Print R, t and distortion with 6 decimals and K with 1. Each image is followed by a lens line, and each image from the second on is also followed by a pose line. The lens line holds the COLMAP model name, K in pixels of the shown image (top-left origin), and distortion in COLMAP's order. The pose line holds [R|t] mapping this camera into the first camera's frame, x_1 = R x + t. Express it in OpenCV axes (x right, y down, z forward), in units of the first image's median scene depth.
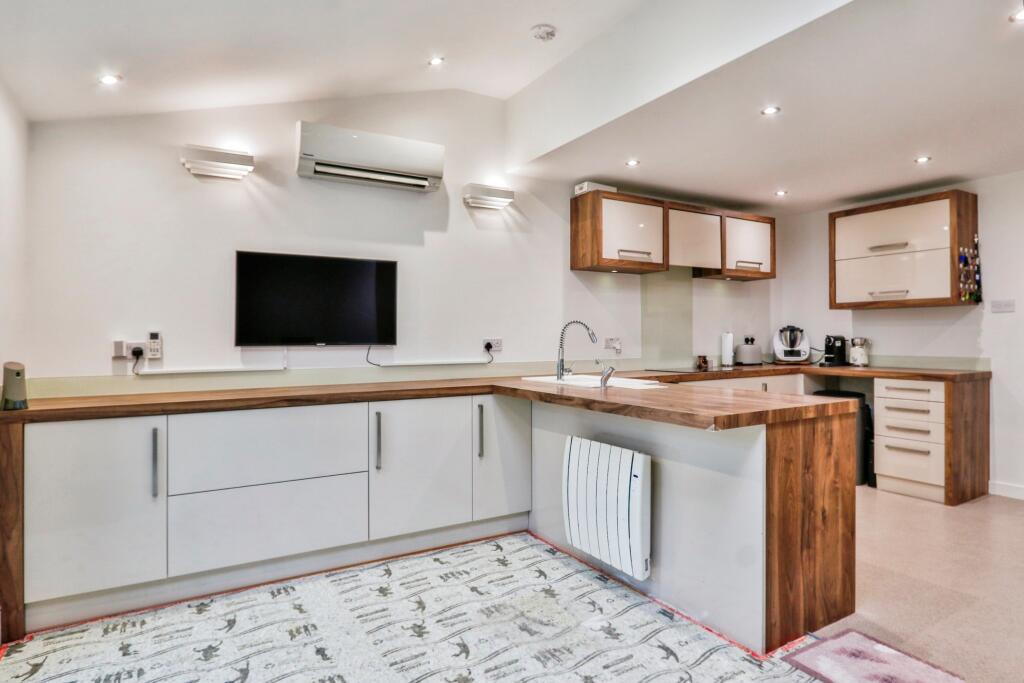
lens RADIAL K [[577.4, 0, 551.3], [0, 577.4, 336.1], [0, 0, 1]] dist [-0.021254, 0.000626]
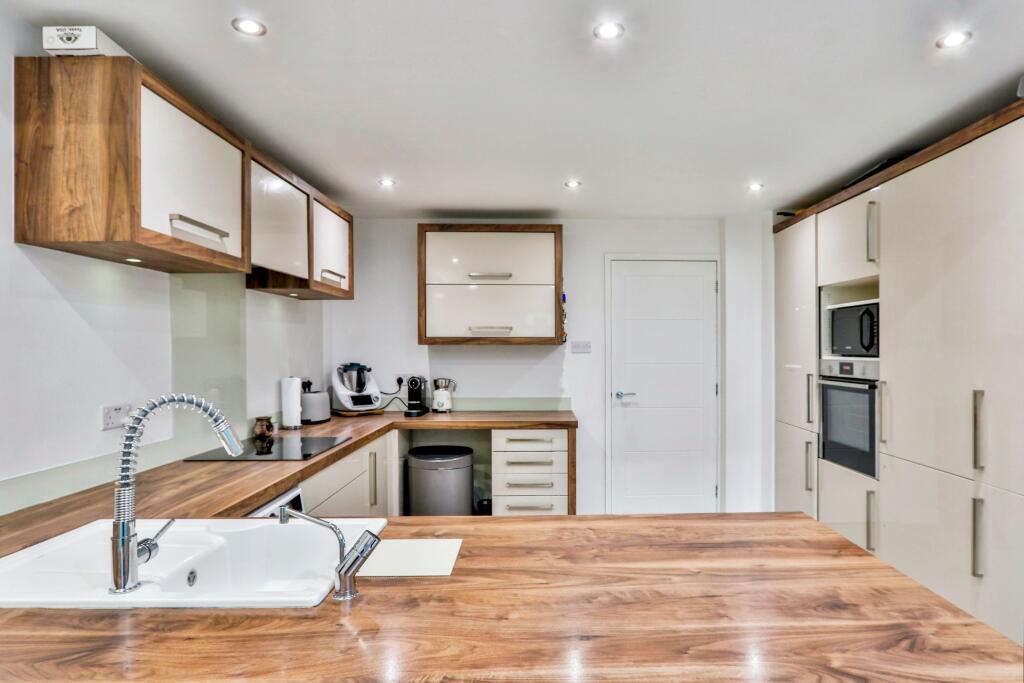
lens RADIAL K [[554.1, 0, 538.3], [0, 554.1, 359.7], [0, 0, 1]] dist [-0.019133, 0.000991]
pose [[0.530235, -0.011603, 0.847771, -0.082620], [-0.001827, 0.999888, 0.014828, -0.038176], [-0.847849, -0.009411, 0.530155, 0.464099]]
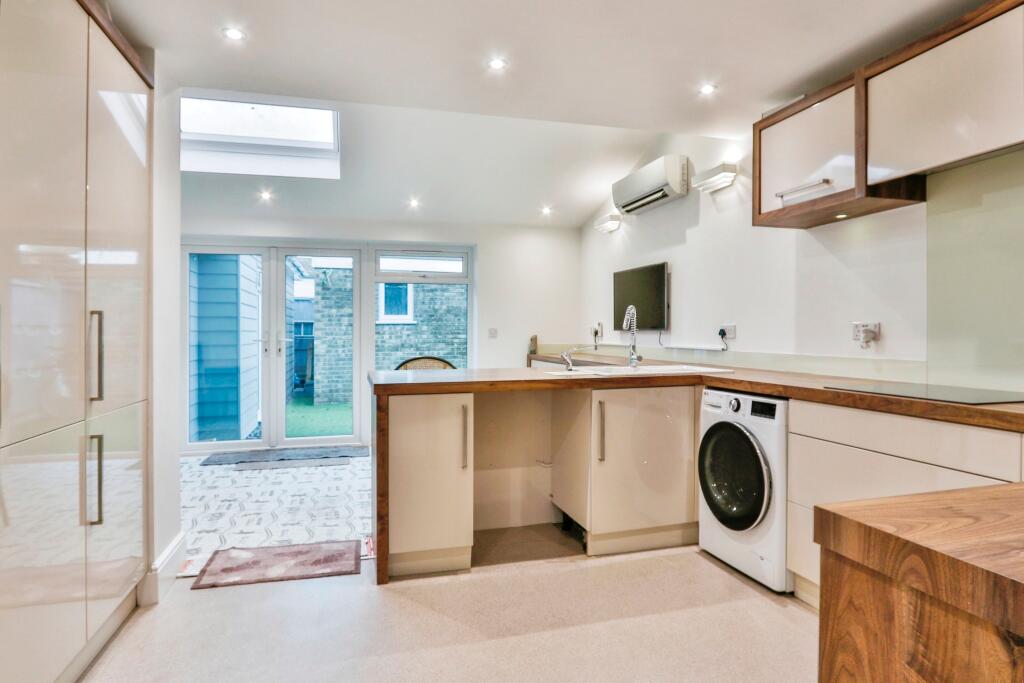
lens RADIAL K [[577.4, 0, 551.3], [0, 577.4, 336.1], [0, 0, 1]] dist [-0.021254, 0.000626]
pose [[-0.222460, 0.013786, -0.974844, 0.729510], [0.001142, 0.999903, 0.013880, 0.007339], [0.974941, 0.001974, -0.222454, 0.773498]]
